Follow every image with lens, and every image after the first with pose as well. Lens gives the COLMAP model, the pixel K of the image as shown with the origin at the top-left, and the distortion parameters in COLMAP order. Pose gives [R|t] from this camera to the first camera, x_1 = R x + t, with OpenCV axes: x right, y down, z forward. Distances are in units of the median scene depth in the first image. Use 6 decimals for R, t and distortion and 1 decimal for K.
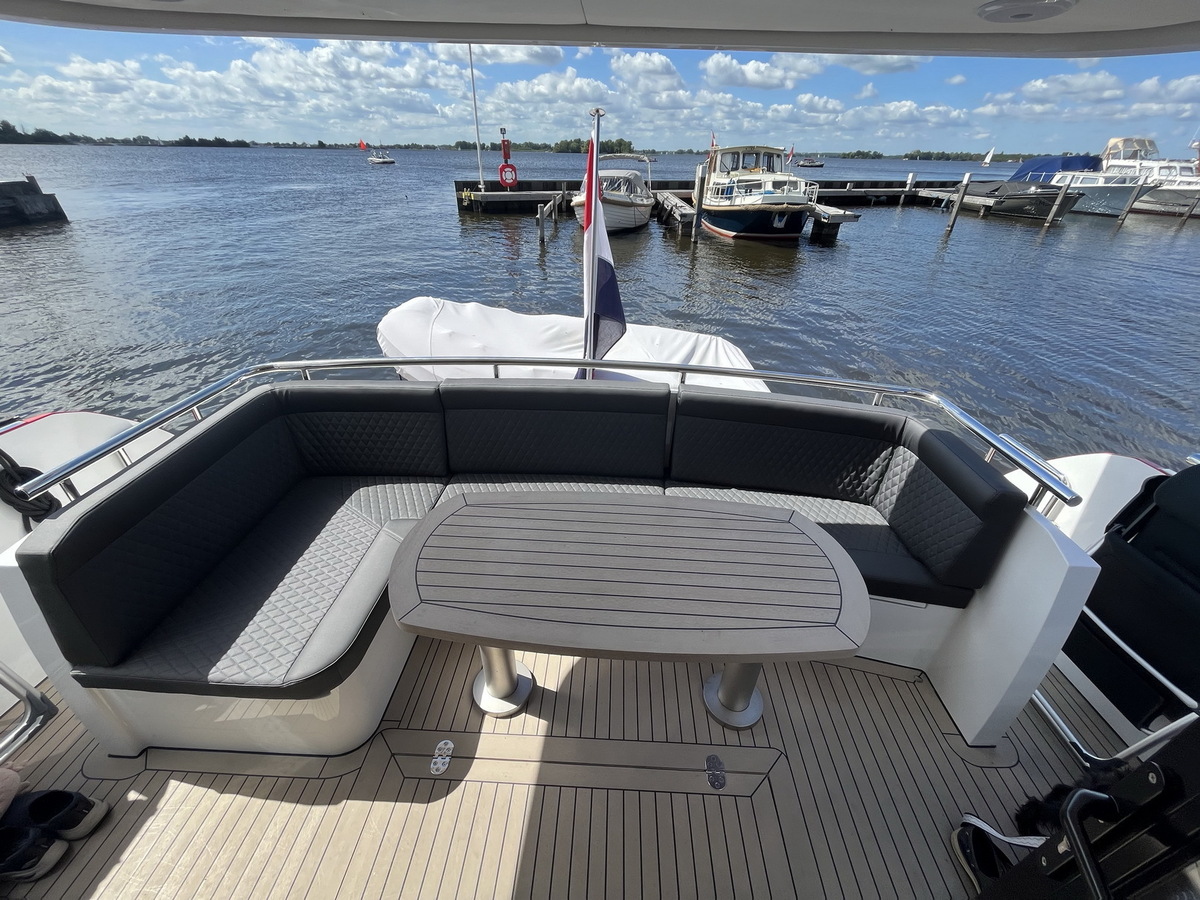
lens RADIAL K [[478.0, 0, 600.0], [0, 478.0, 450.0], [0, 0, 1]] dist [-0.002339, 0.000070]
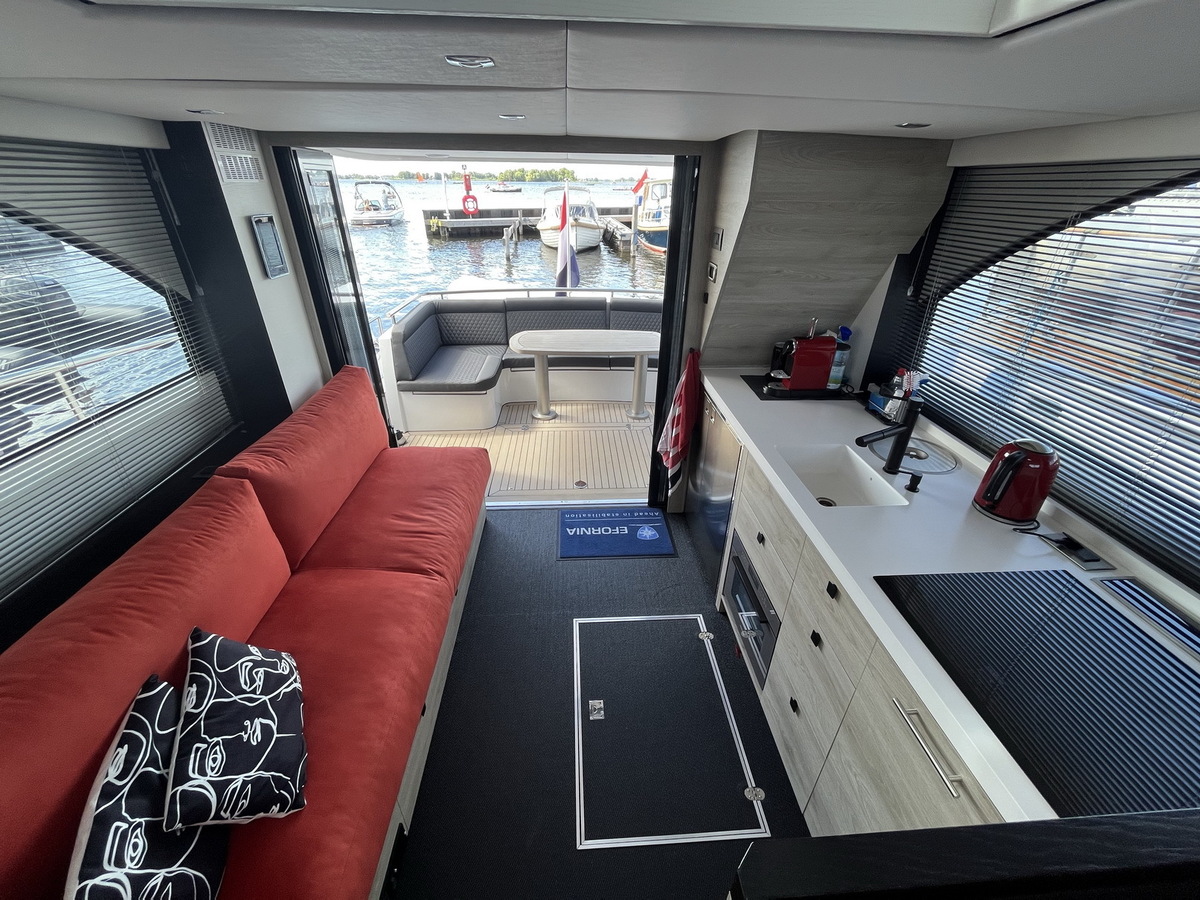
lens RADIAL K [[483.2, 0, 602.5], [0, 483.2, 452.6], [0, 0, 1]] dist [-0.003331, 0.000415]
pose [[0.994419, -0.057987, 0.088142, -0.015724], [0.061786, 0.997247, -0.040999, 0.091507], [-0.085522, 0.046216, 0.995264, -0.164680]]
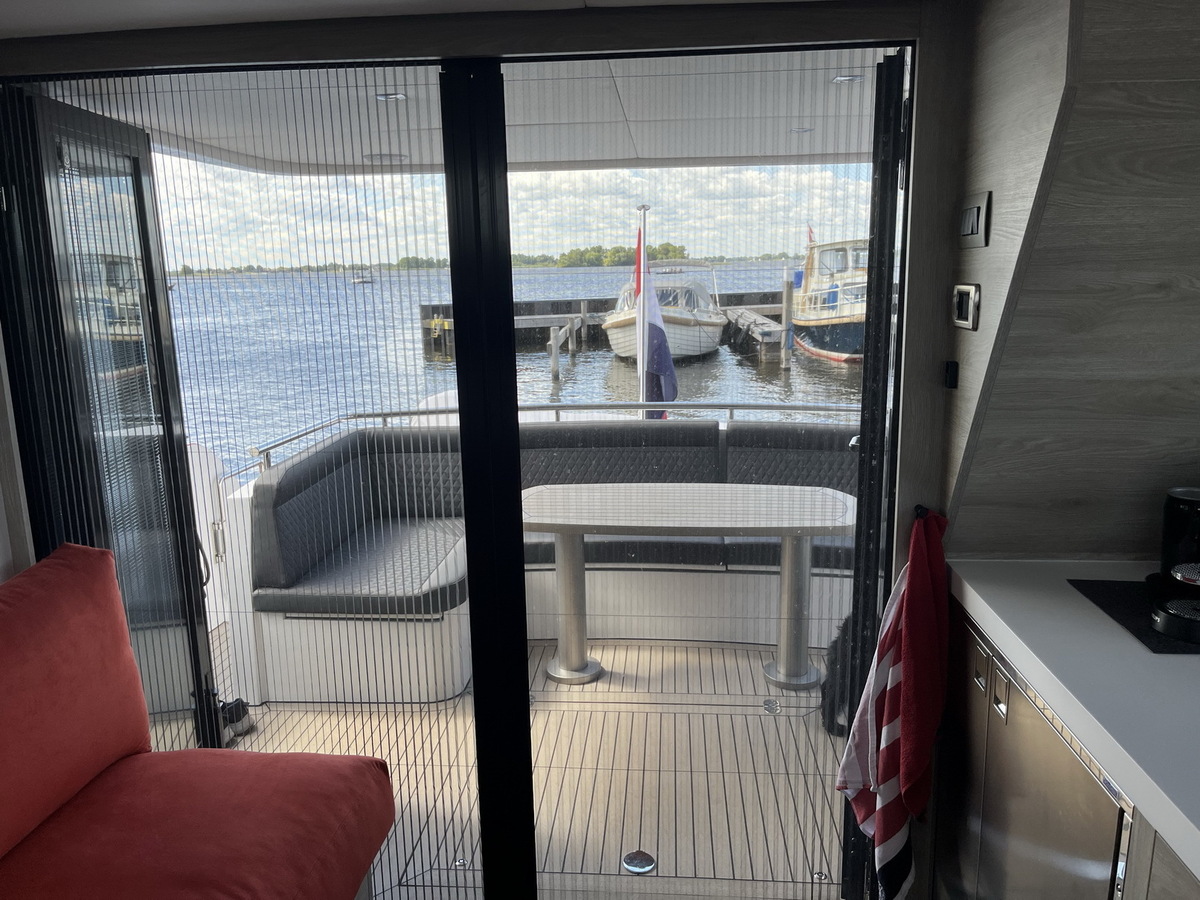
lens RADIAL K [[910.6, 0, 598.8], [0, 910.6, 456.6], [0, 0, 1]] dist [0.070870, -0.106960]
pose [[0.998366, -0.034517, -0.045549, -0.005035], [0.016769, 0.938849, -0.343922, 0.085284], [0.054635, 0.342596, 0.937893, -0.122187]]
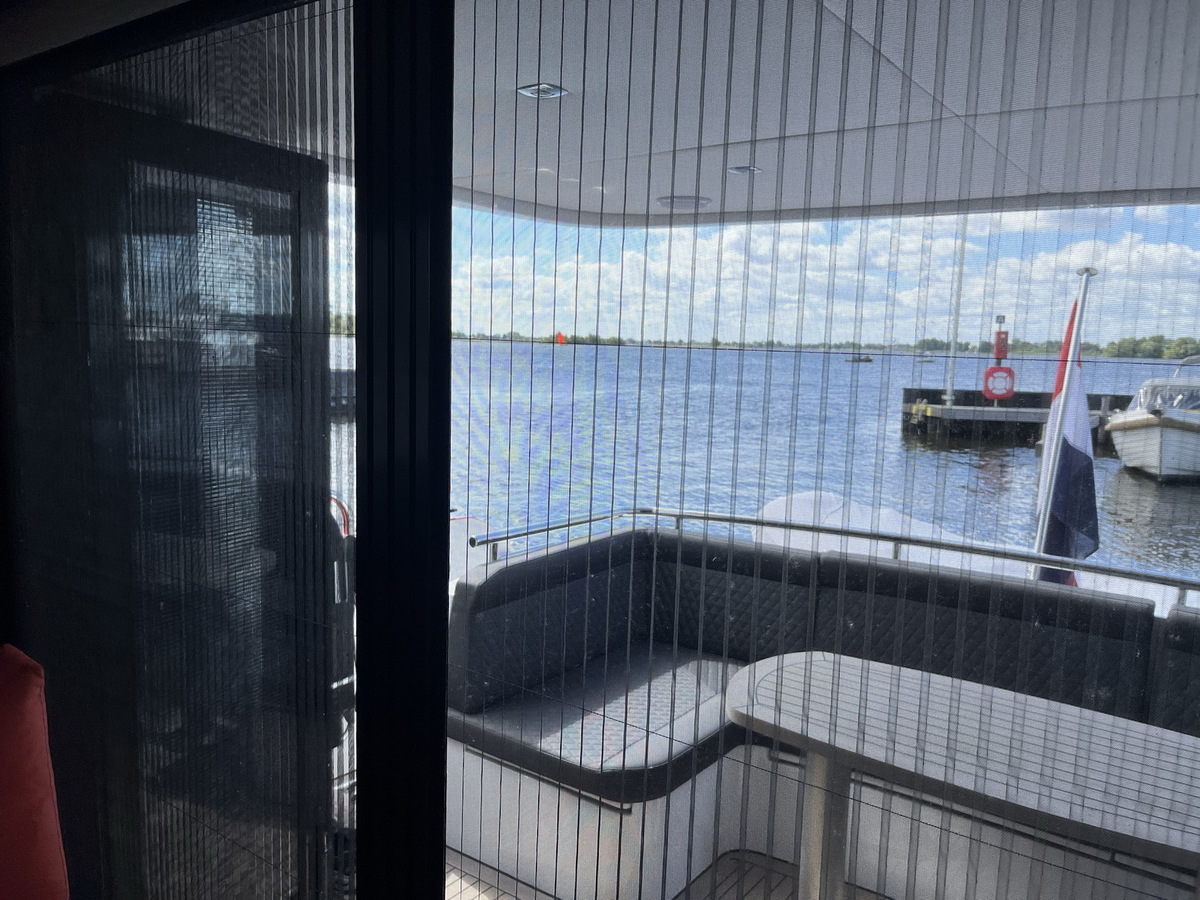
lens RADIAL K [[910.6, 0, 598.8], [0, 910.6, 456.6], [0, 0, 1]] dist [0.070870, -0.106960]
pose [[0.835256, 0.072802, -0.545021, 0.022920], [-0.301271, 0.889769, -0.342852, 0.049226], [0.459982, 0.450568, 0.765117, -0.061885]]
